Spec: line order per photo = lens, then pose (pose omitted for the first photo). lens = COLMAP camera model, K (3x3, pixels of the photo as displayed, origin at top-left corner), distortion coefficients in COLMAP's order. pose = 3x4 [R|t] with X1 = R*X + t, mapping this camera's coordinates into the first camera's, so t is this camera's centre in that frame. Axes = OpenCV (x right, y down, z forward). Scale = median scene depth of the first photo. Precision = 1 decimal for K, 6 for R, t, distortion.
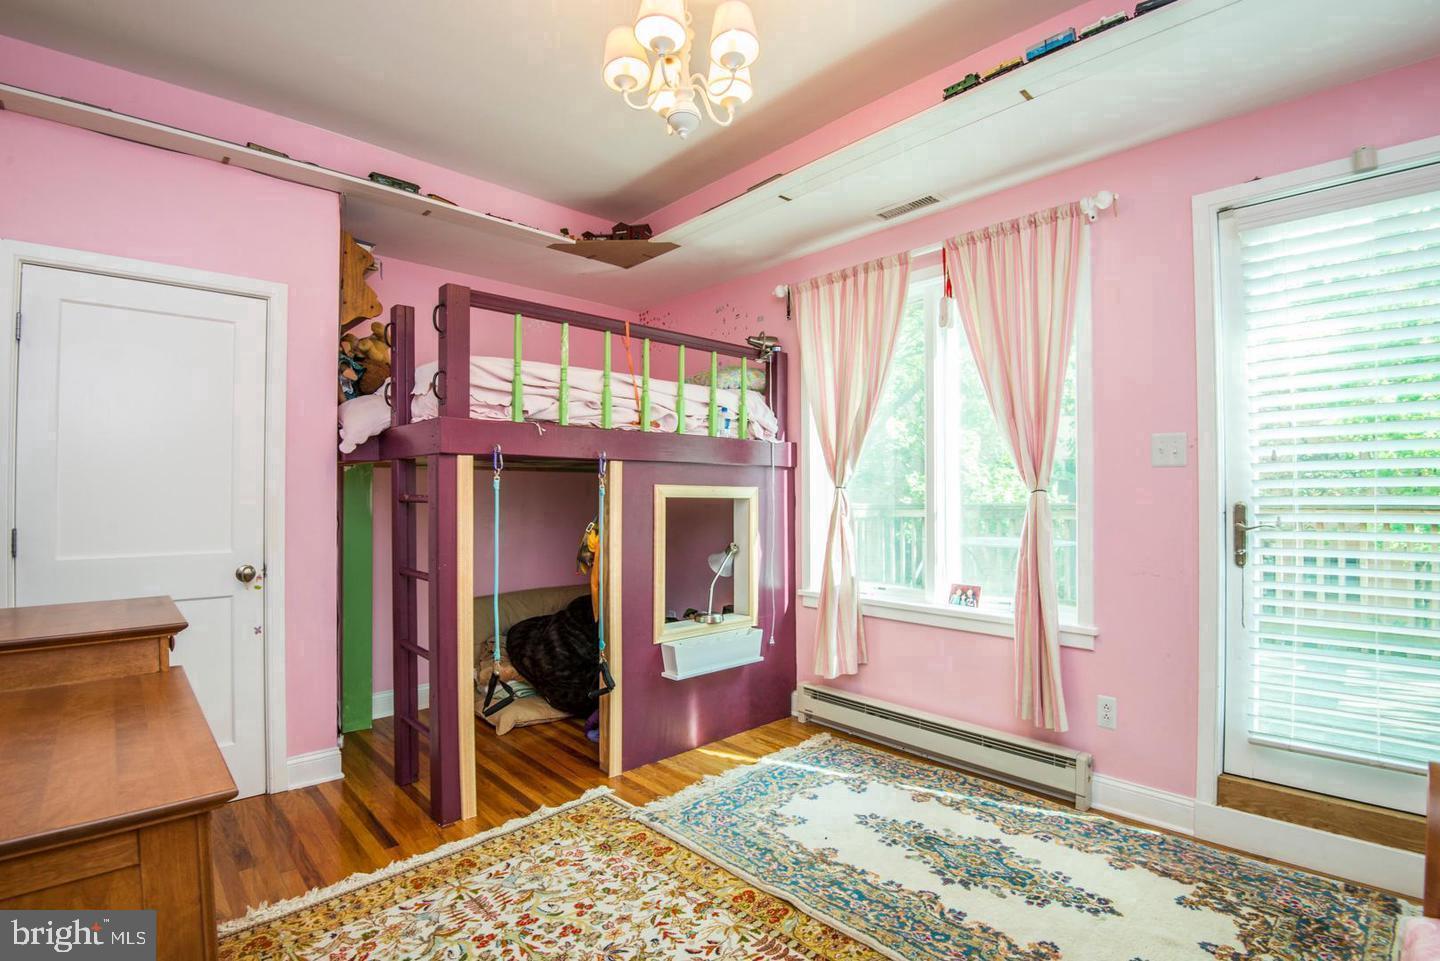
lens RADIAL K [[676.7, 0, 710.5], [0, 676.7, 484.2], [0, 0, 1]] dist [-0.015228, -0.017221]
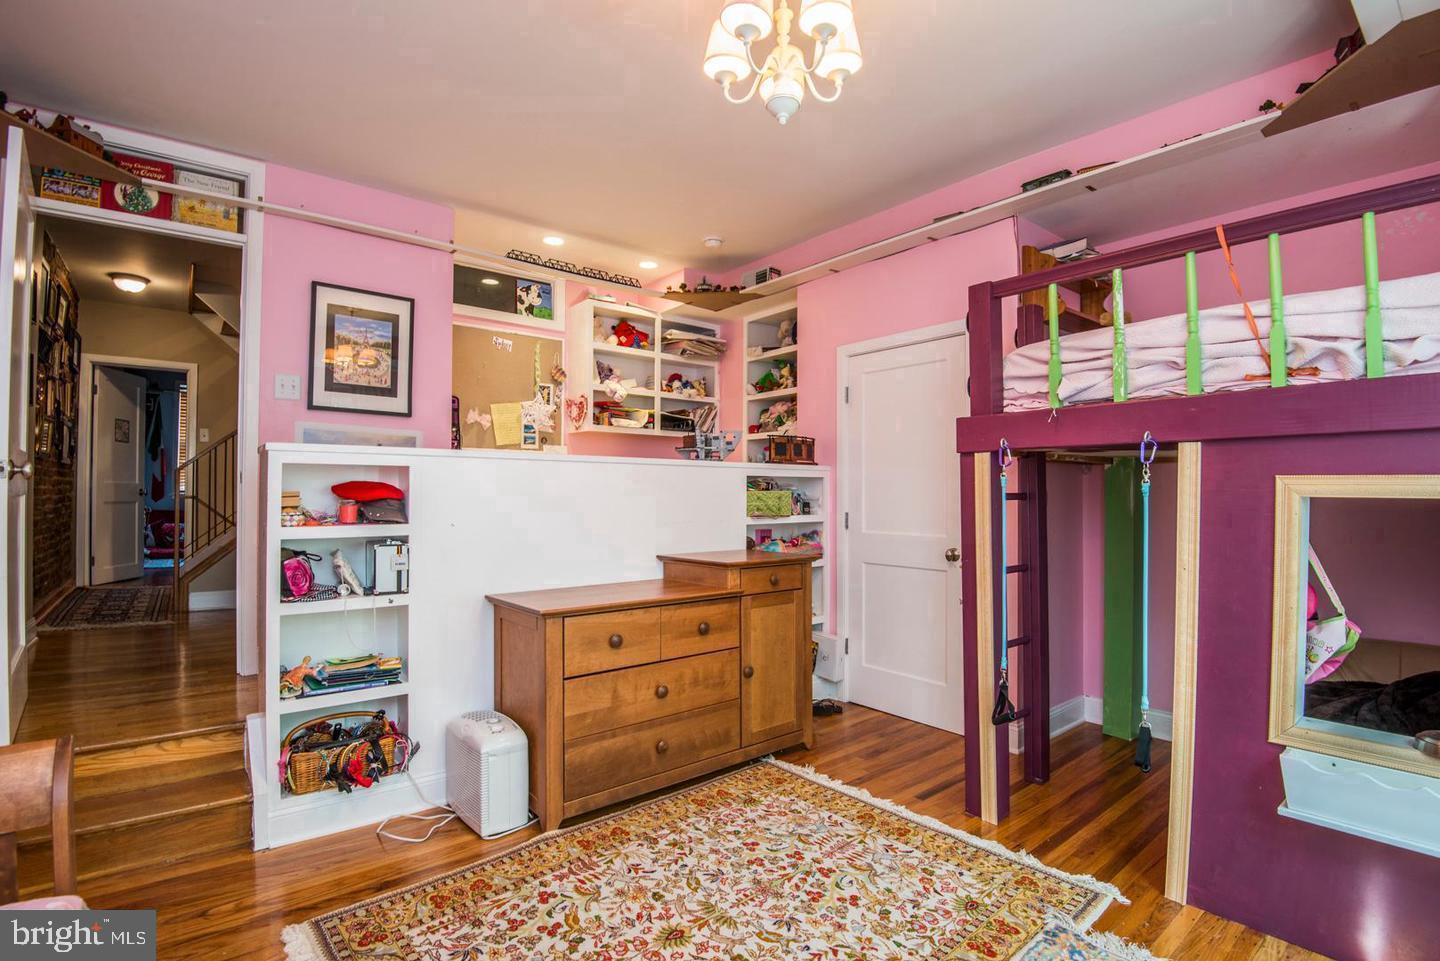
lens RADIAL K [[676.7, 0, 710.5], [0, 676.7, 484.2], [0, 0, 1]] dist [-0.015228, -0.017221]
pose [[-0.061688, -0.008000, -0.998063, 0.643658], [0.017298, 0.999809, -0.009083, 0.005276], [0.997946, -0.017825, -0.061538, 0.657196]]
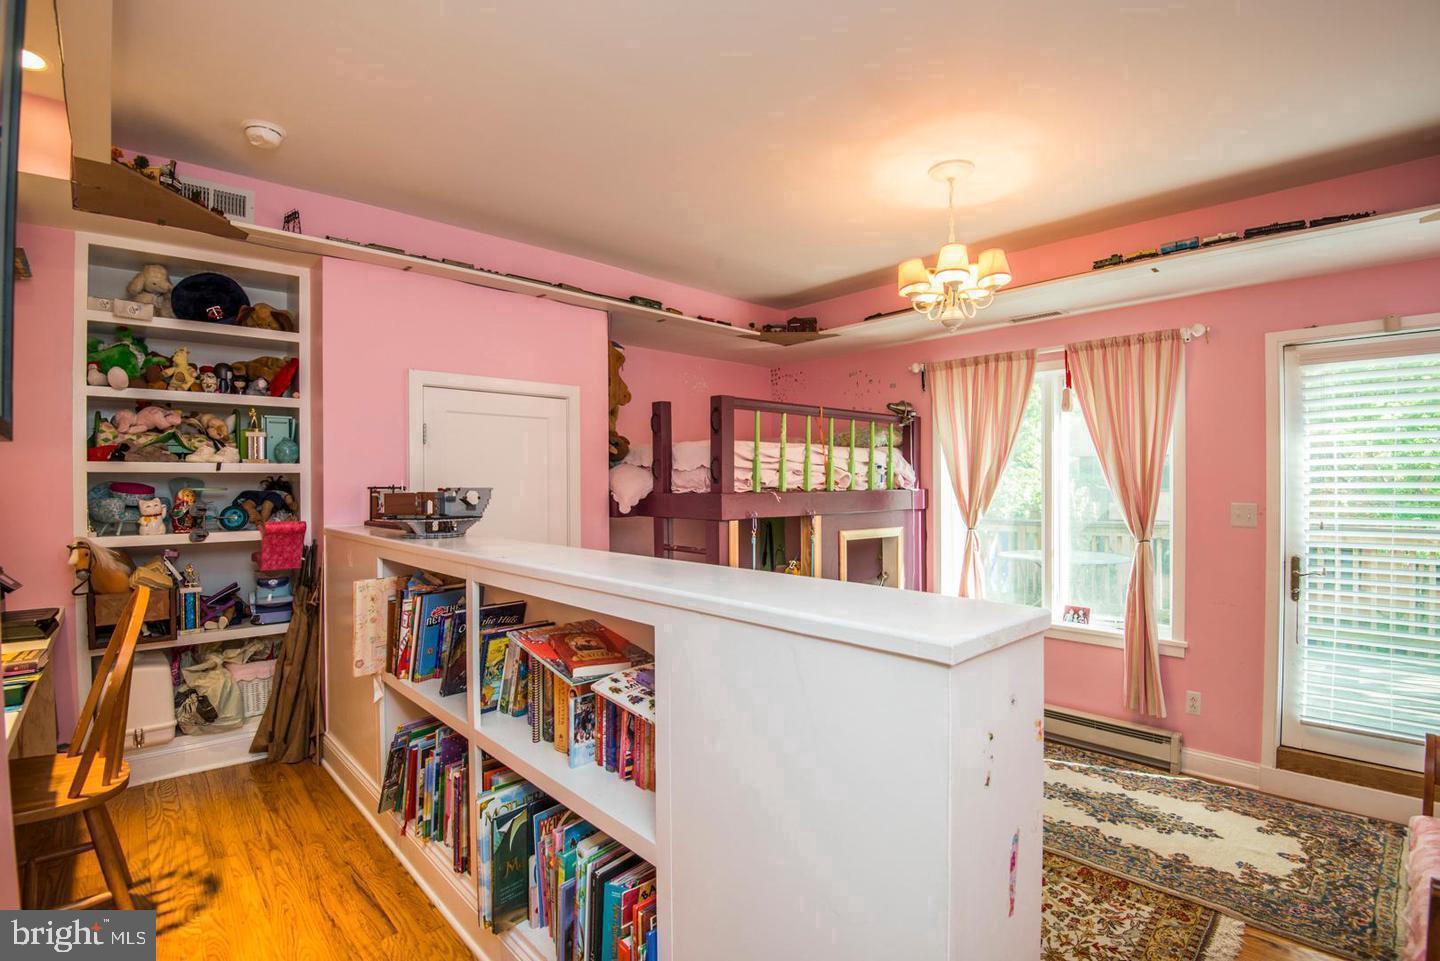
lens RADIAL K [[672.8, 0, 723.5], [0, 672.8, 487.5], [0, 0, 1]] dist [-0.004409, -0.021576]
pose [[0.999940, -0.003577, 0.010339, -0.388819], [0.003352, 0.999759, 0.021684, -0.135927], [-0.010414, -0.021648, 0.999711, -0.349727]]
